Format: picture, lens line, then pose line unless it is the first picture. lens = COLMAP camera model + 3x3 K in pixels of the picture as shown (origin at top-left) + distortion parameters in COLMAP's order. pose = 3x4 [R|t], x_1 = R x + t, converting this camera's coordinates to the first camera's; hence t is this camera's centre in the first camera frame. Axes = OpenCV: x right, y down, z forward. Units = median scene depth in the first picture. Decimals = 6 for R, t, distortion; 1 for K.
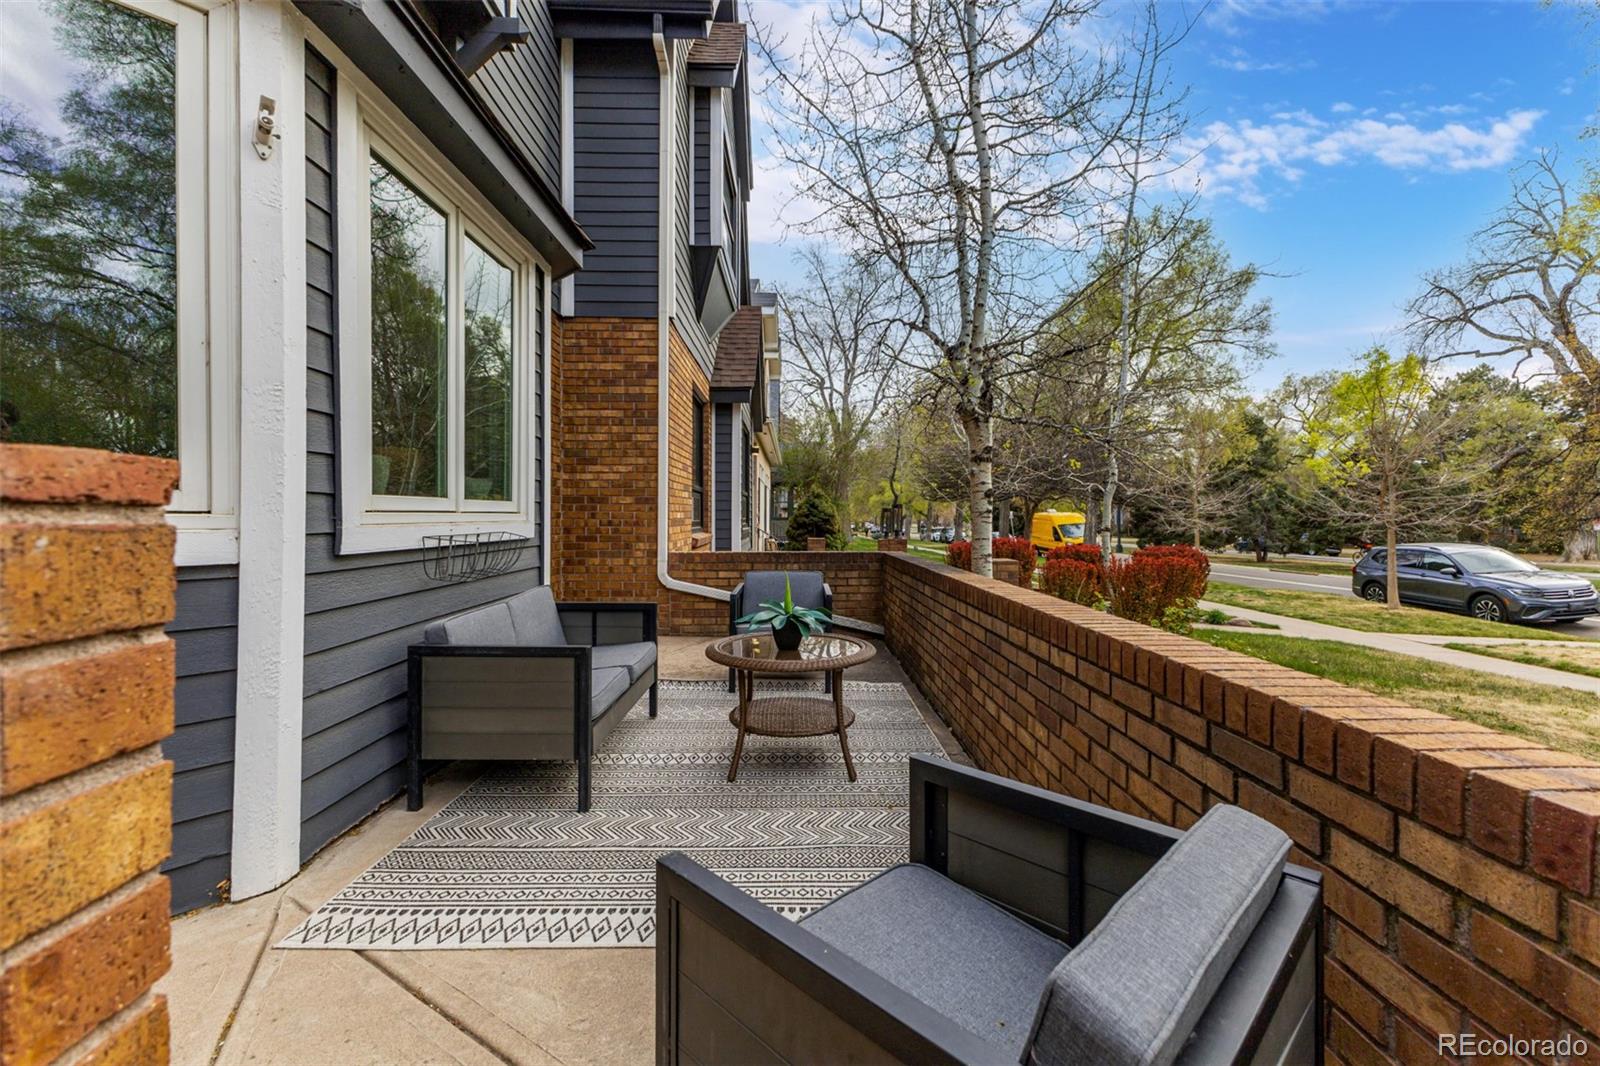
lens RADIAL K [[688.6, 0, 802.3], [0, 688.6, 508.3], [0, 0, 1]] dist [0.009459, -0.004581]
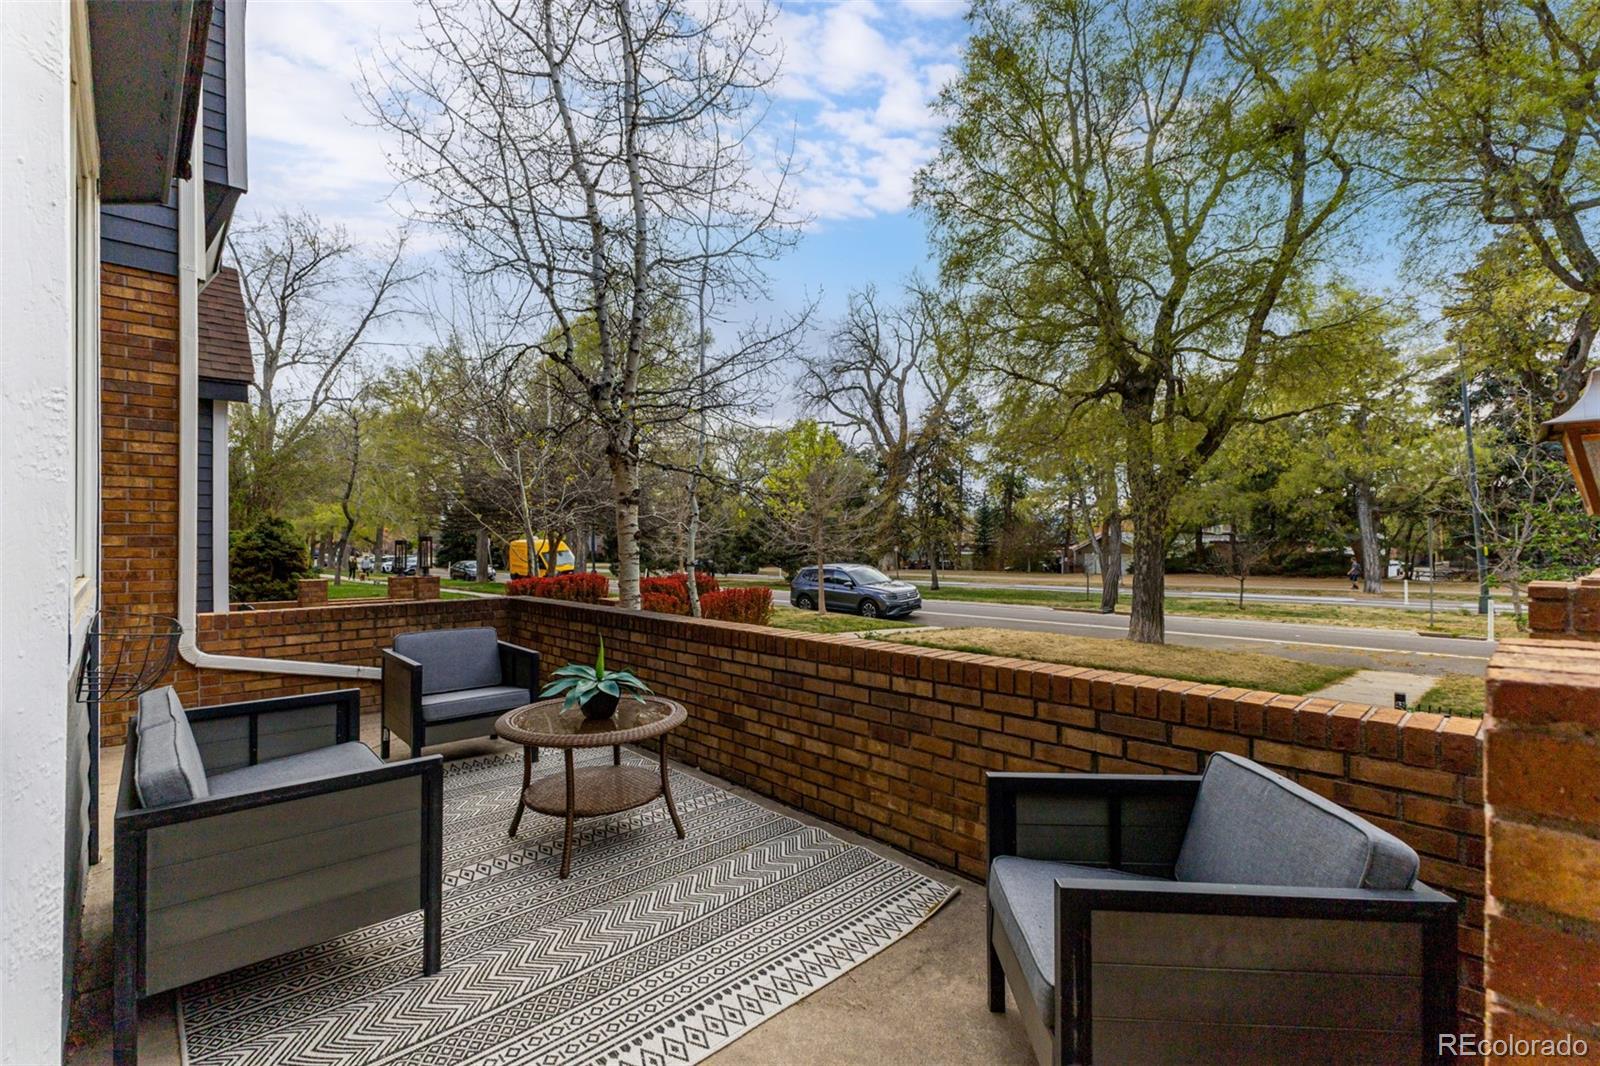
lens RADIAL K [[704.6, 0, 797.8], [0, 704.6, 528.8], [0, 0, 1]] dist [0.012473, -0.001513]
pose [[0.740084, 0.008668, 0.672459, -0.100421], [-0.004555, 0.999959, -0.007876, -0.009462], [-0.672499, 0.002766, 0.740093, 0.025061]]
